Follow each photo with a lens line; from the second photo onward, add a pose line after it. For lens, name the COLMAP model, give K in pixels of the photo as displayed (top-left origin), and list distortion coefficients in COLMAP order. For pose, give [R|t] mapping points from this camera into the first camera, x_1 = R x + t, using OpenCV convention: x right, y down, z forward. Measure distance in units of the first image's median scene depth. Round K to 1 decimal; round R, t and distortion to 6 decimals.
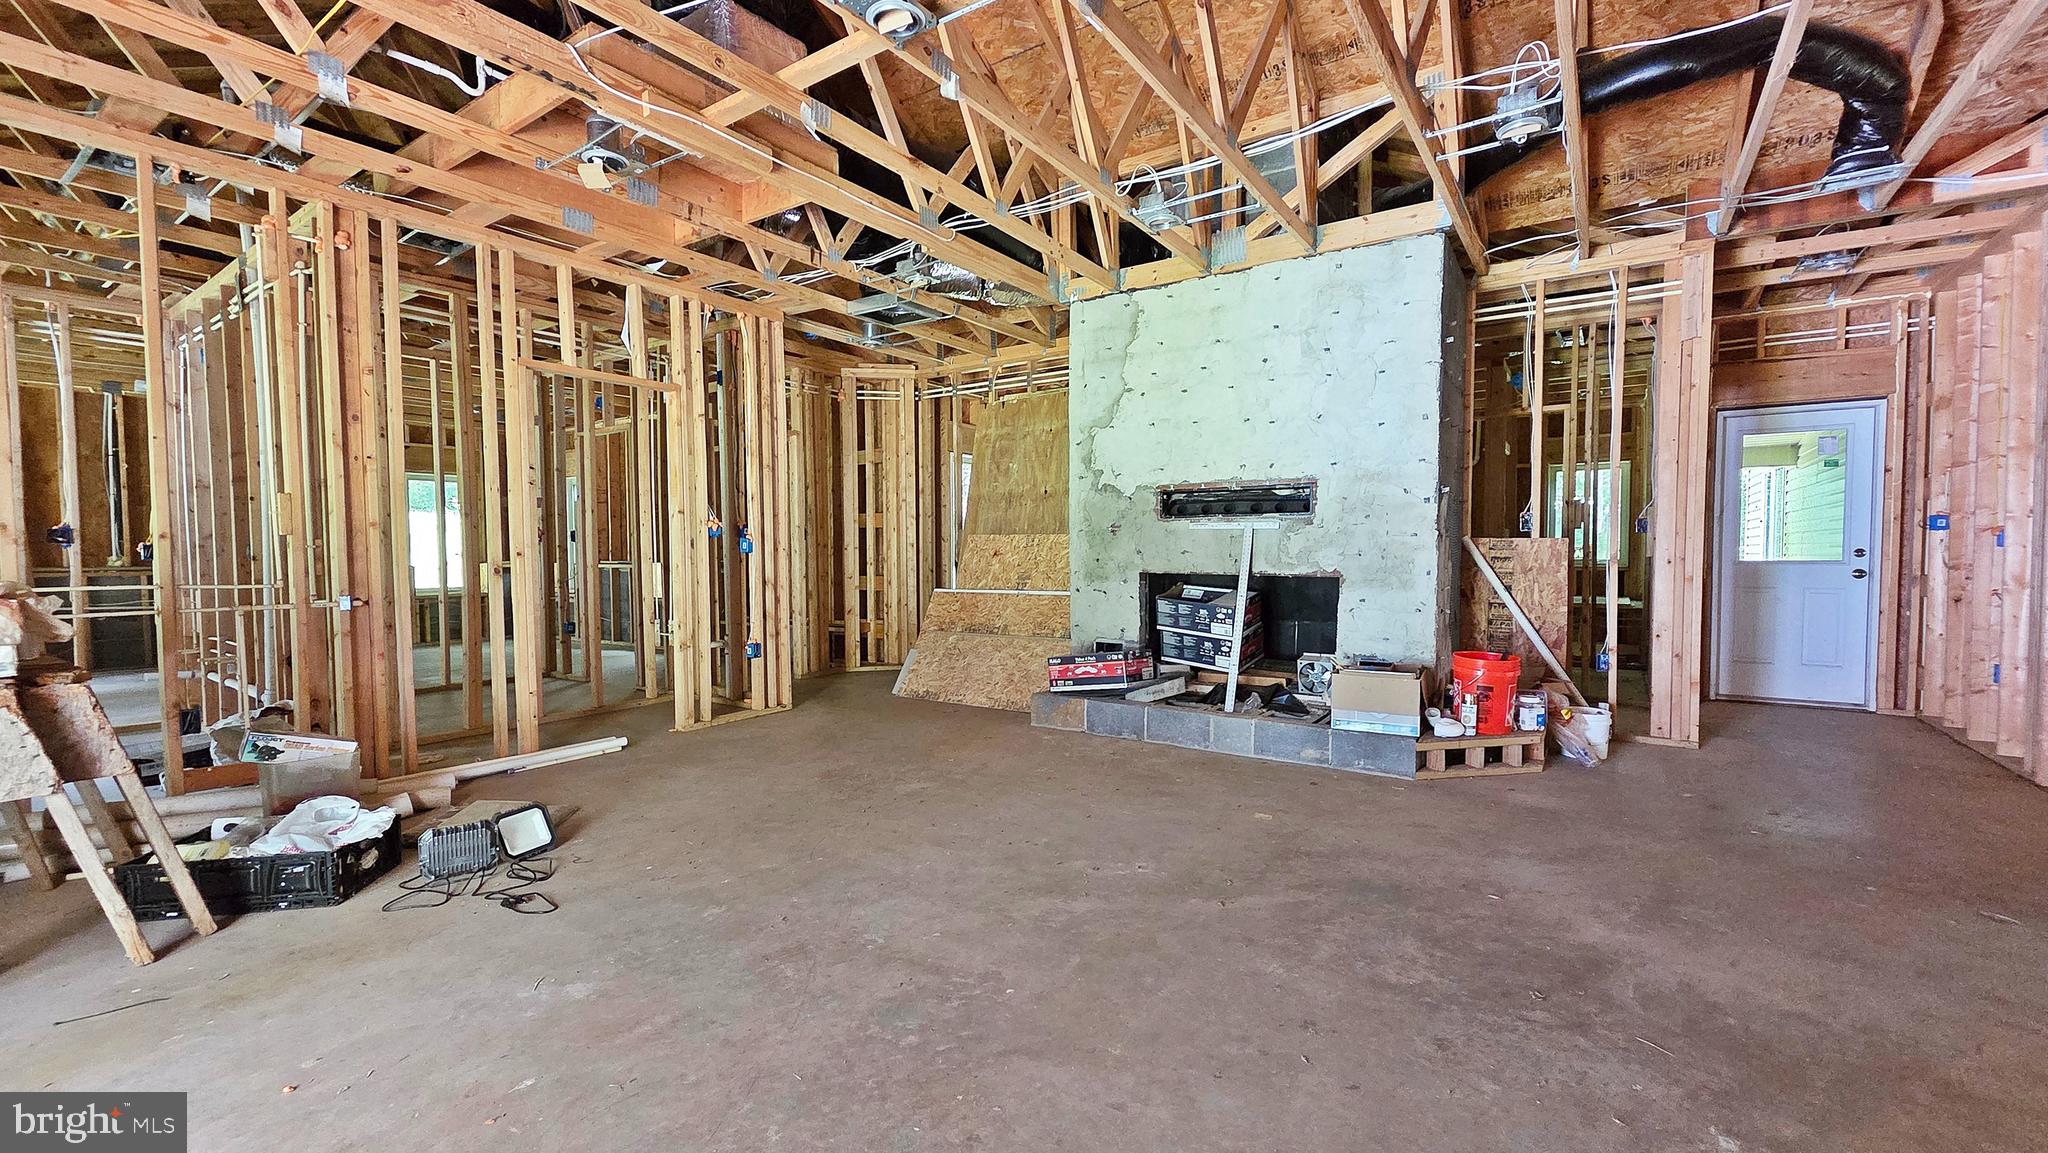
lens RADIAL K [[838.1, 0, 1022.4], [0, 838.1, 580.2], [0, 0, 1]] dist [0.003670, -0.000565]
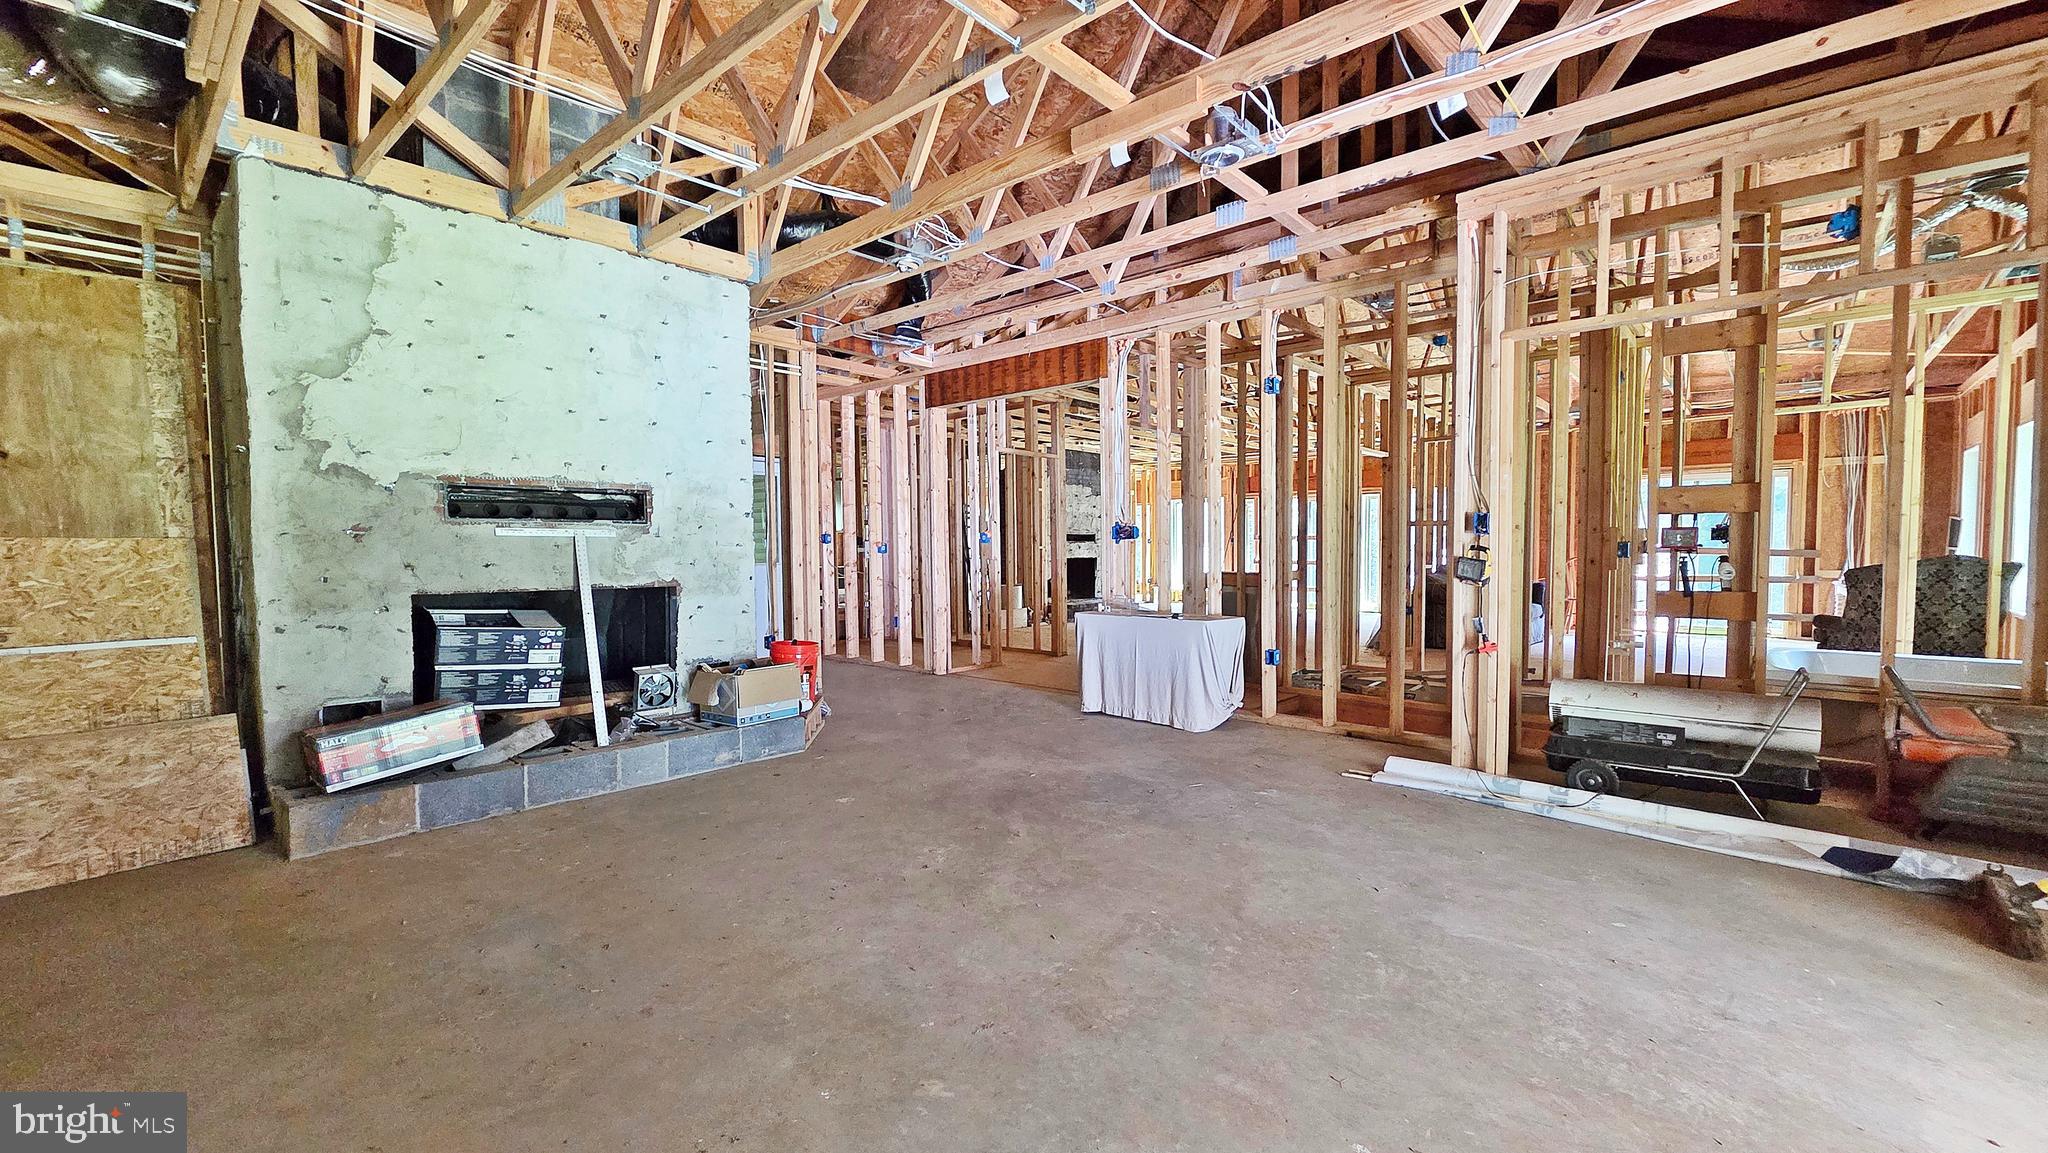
lens RADIAL K [[838.1, 0, 1014.9], [0, 838.1, 578.5], [0, 0, 1]] dist [0.003670, -0.000565]
pose [[0.135669, -0.034976, 0.990137, -0.660017], [0.044179, 0.998596, 0.029222, -0.028372], [-0.989769, 0.039779, 0.137023, 0.528497]]
